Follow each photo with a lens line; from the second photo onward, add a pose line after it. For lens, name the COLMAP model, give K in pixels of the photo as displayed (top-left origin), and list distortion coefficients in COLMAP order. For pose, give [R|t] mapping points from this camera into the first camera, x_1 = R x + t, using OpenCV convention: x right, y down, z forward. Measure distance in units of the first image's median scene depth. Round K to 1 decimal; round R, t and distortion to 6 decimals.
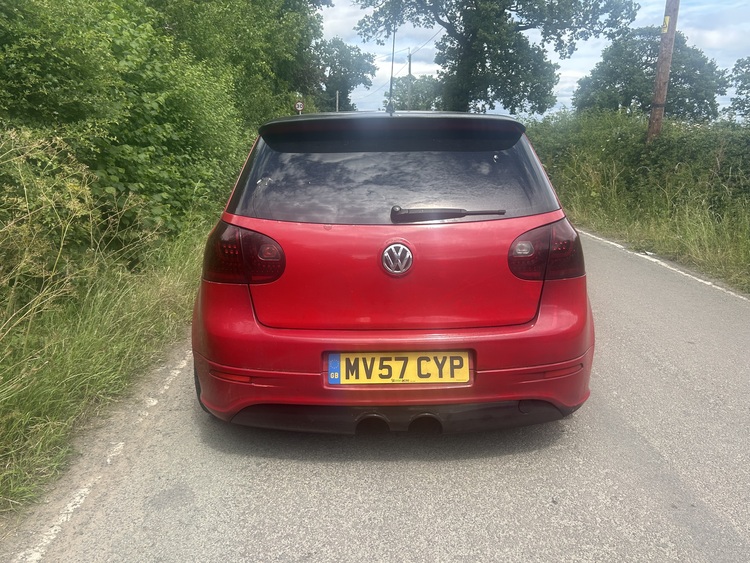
lens RADIAL K [[653.6, 0, 375.0], [0, 653.6, 269.1], [0, 0, 1]] dist [0.039502, -0.030250]
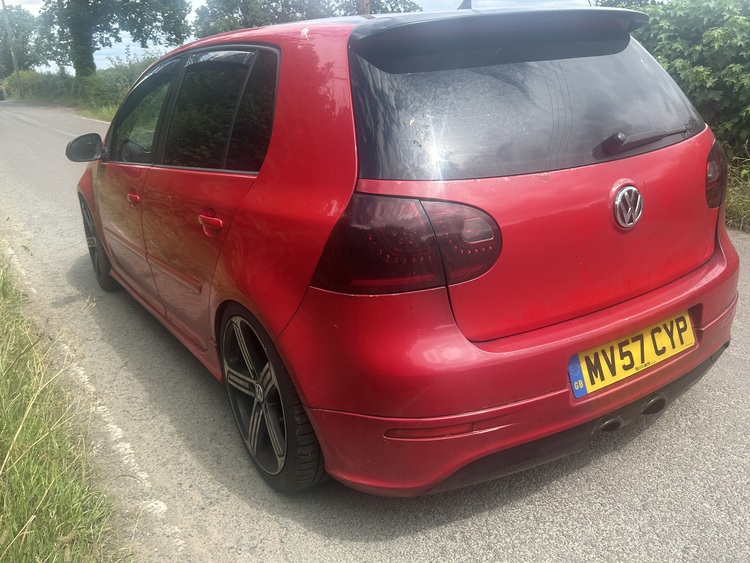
lens RADIAL K [[653.6, 0, 363.2], [0, 653.6, 290.1], [0, 0, 1]] dist [0.039502, -0.030250]
pose [[0.846947, -0.219662, 0.484180, -0.579628], [0.160658, 0.973828, 0.160775, -0.088834], [-0.506824, -0.058381, 0.860070, 0.511451]]
